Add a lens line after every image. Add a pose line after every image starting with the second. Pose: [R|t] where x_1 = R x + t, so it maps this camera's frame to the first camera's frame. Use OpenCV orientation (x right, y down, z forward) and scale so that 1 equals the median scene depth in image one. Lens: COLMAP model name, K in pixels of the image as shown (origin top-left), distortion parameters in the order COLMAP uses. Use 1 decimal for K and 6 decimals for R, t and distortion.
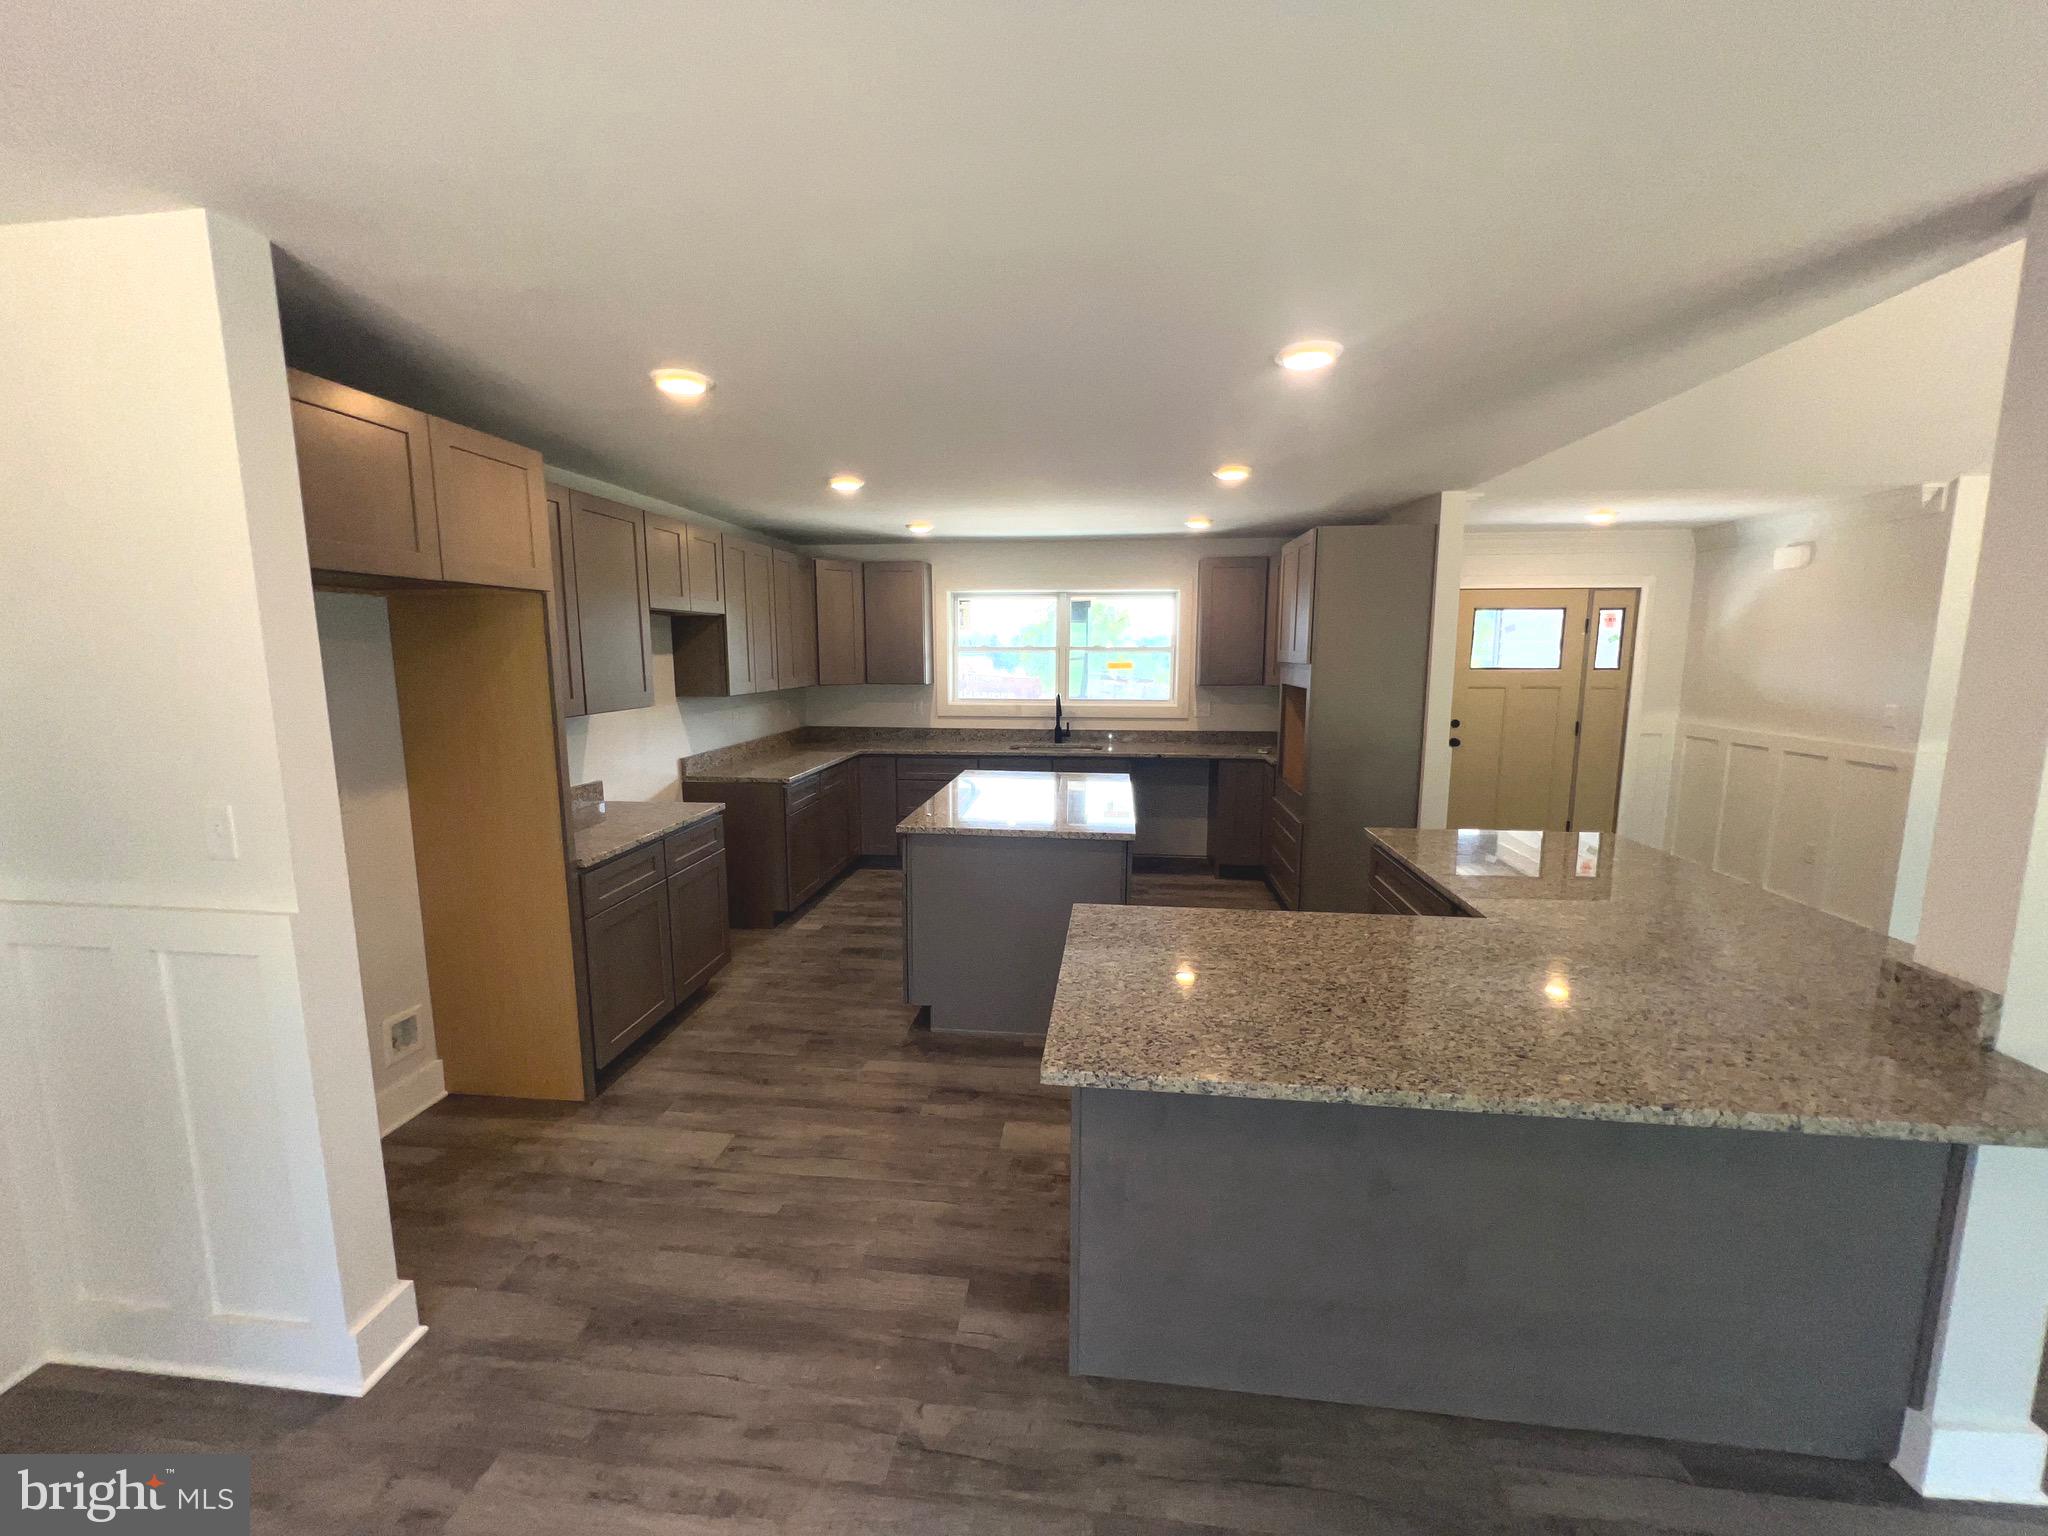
lens RADIAL K [[817.8, 0, 1020.0], [0, 817.8, 764.2], [0, 0, 1]] dist [-0.003917, 0.000167]
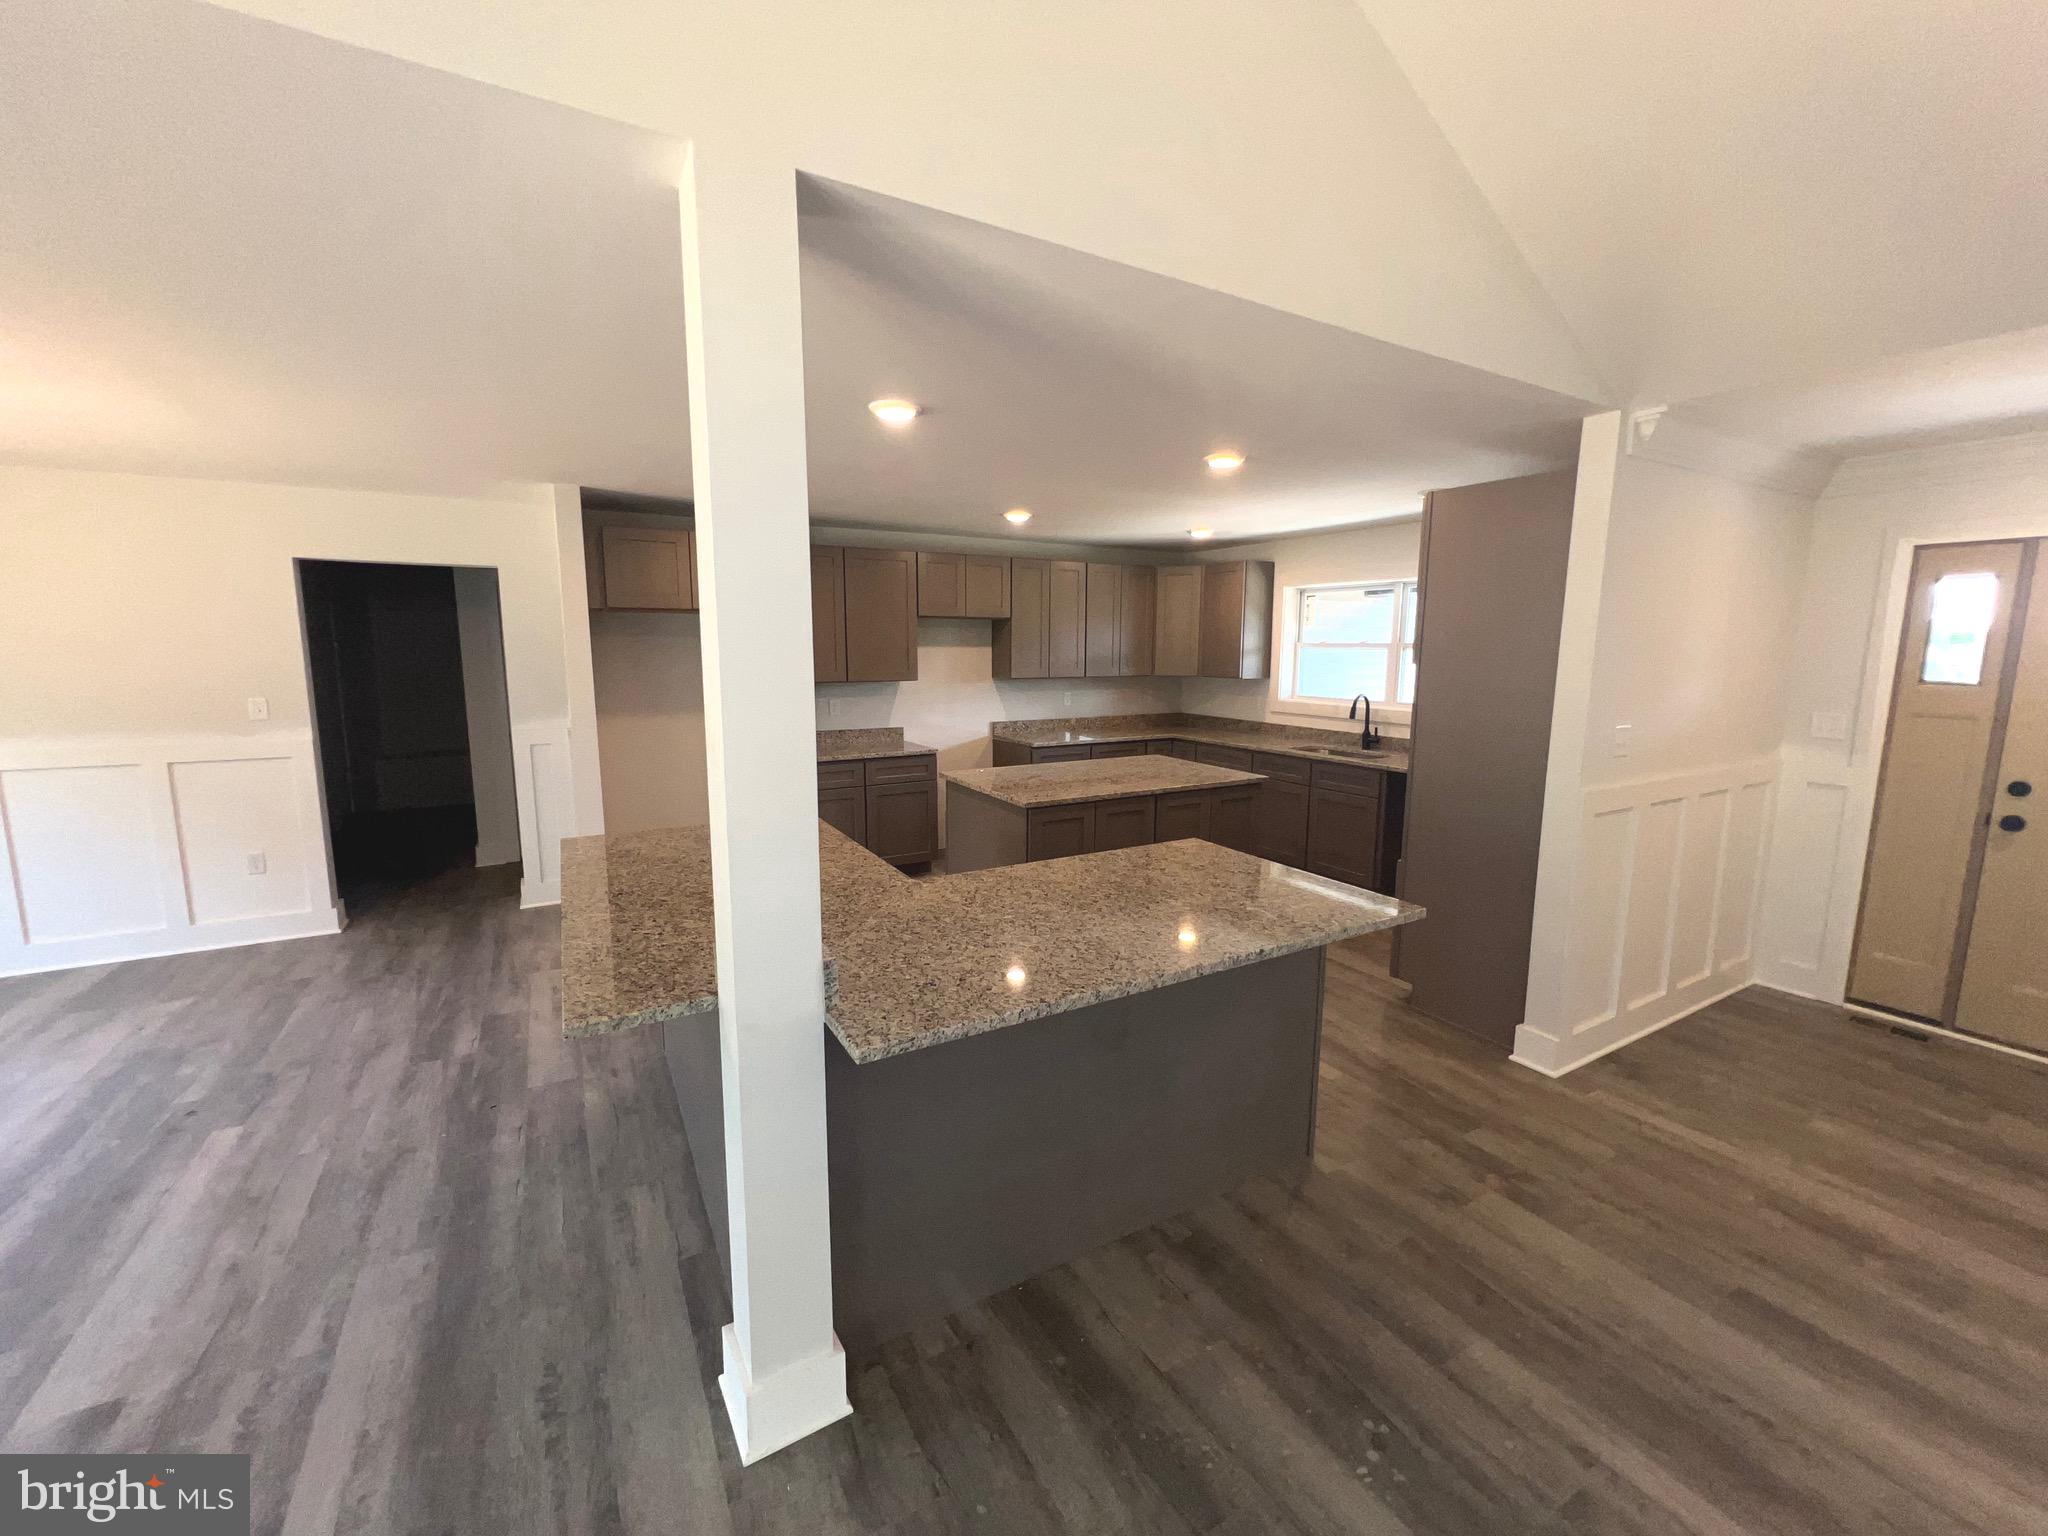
lens RADIAL K [[817.8, 0, 1020.0], [0, 817.8, 764.2], [0, 0, 1]] dist [-0.003917, 0.000167]
pose [[0.593711, 0.119284, -0.795788, 0.580287], [-0.117415, 0.991209, 0.060978, -0.020920], [0.796066, 0.057234, 0.602498, 0.160418]]
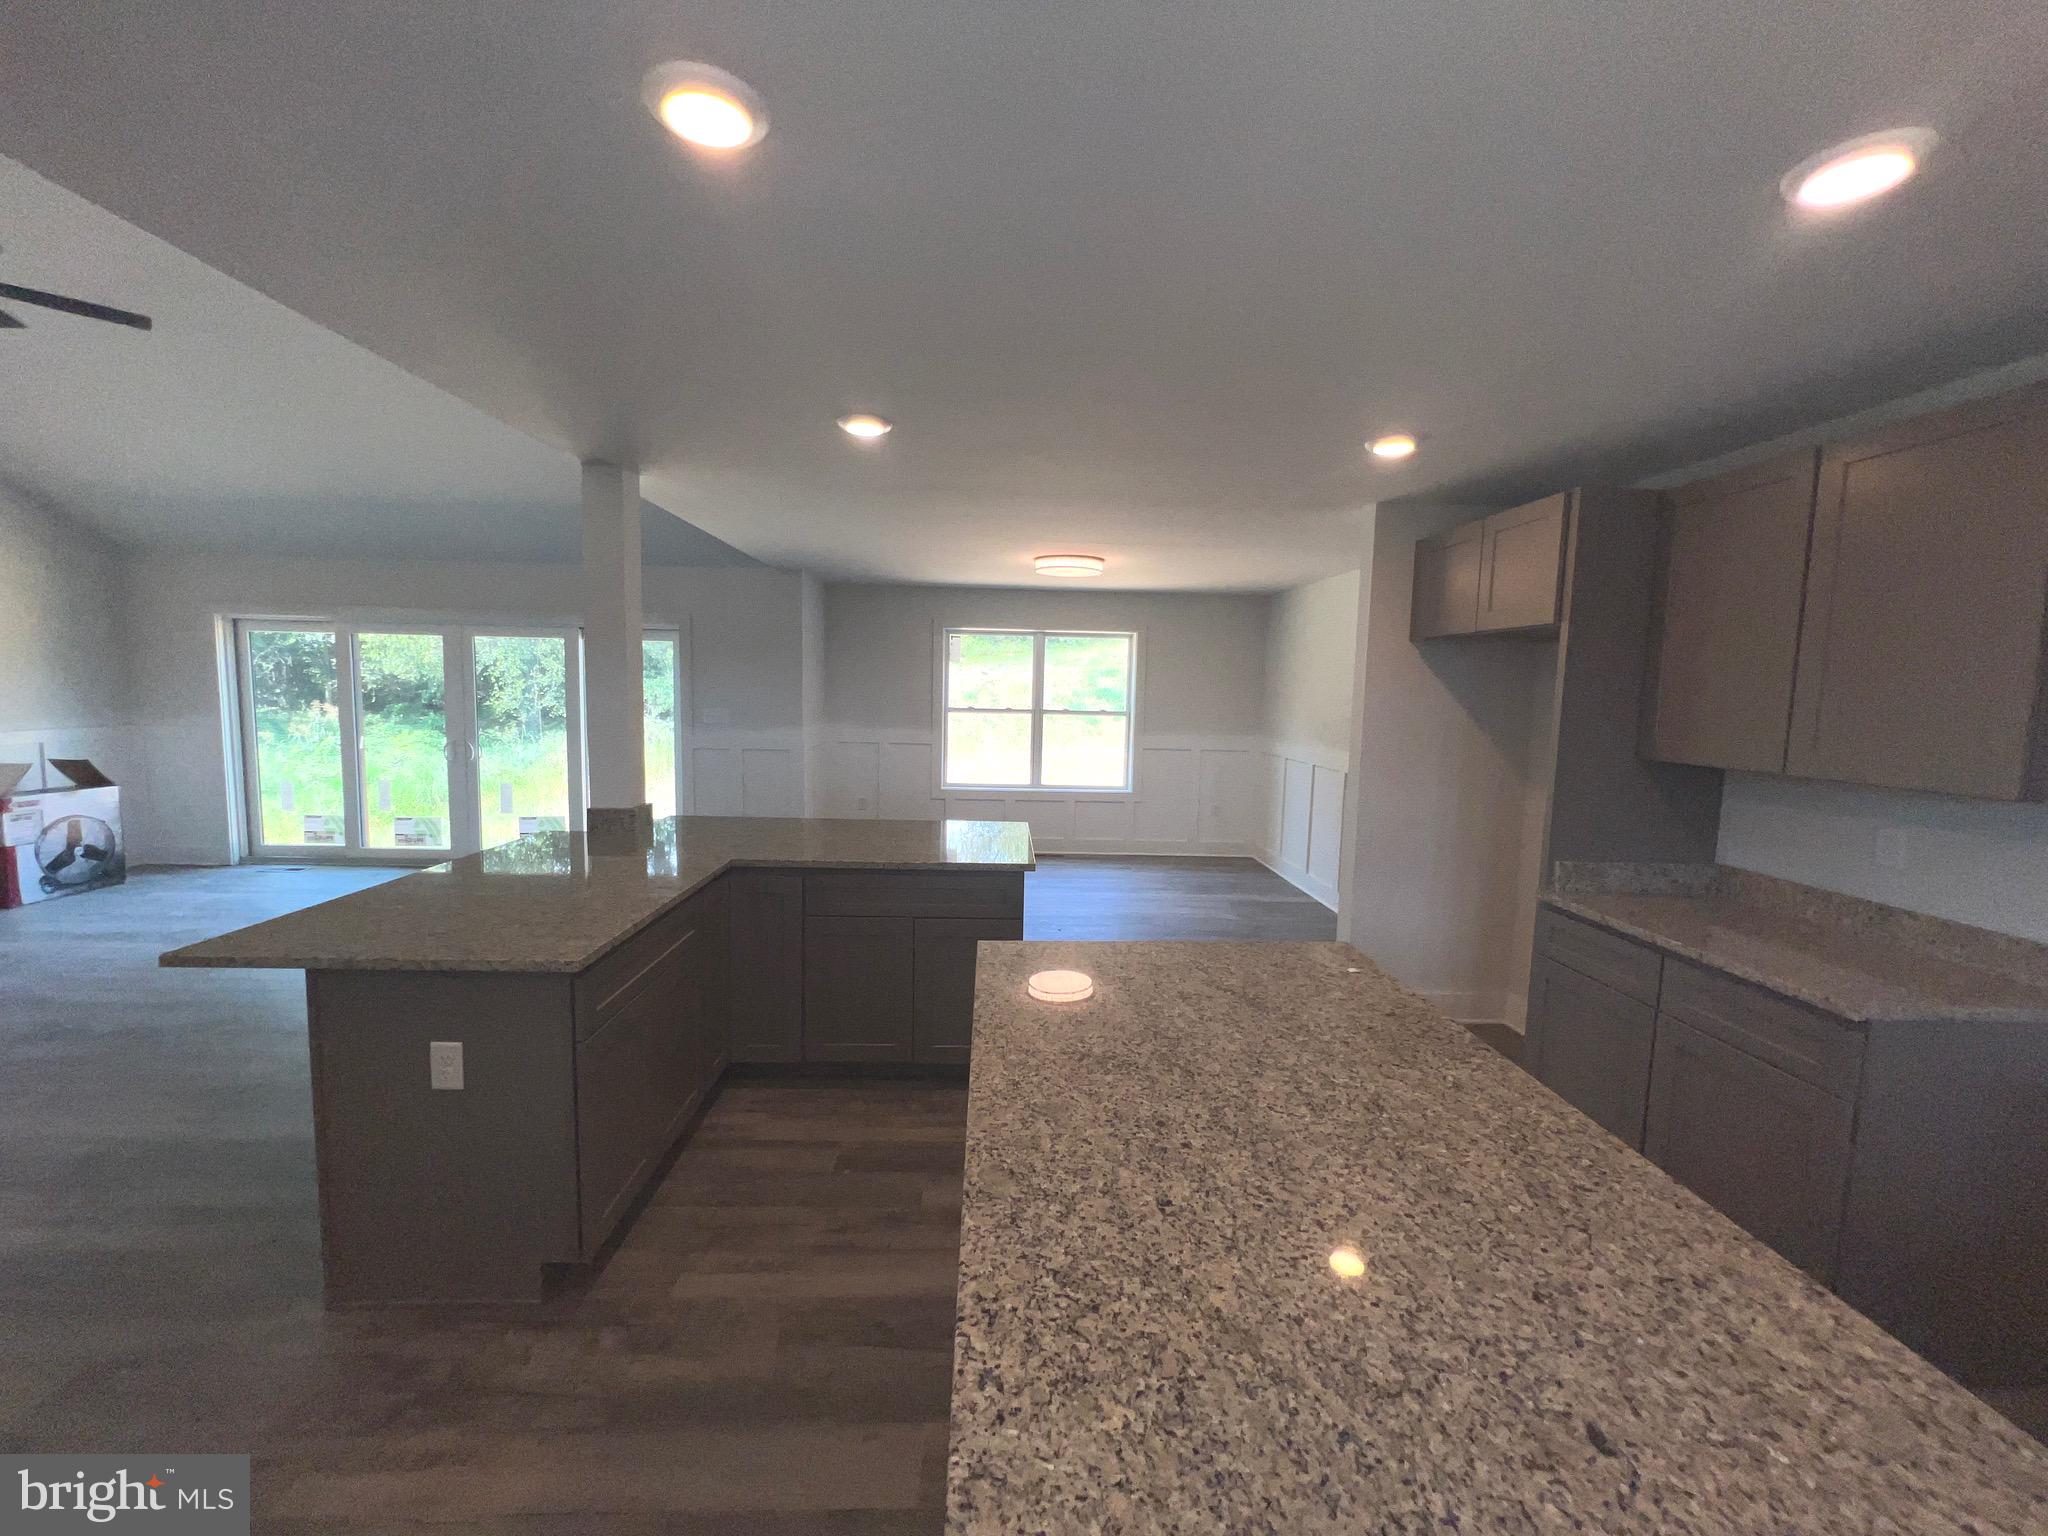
lens RADIAL K [[817.8, 0, 1020.0], [0, 817.8, 764.2], [0, 0, 1]] dist [-0.003917, 0.000167]
pose [[-0.987612, -0.007652, -0.156729, 0.118282], [-0.044683, 0.971173, 0.234150, -0.113401], [0.150419, 0.238252, -0.959484, 0.877860]]
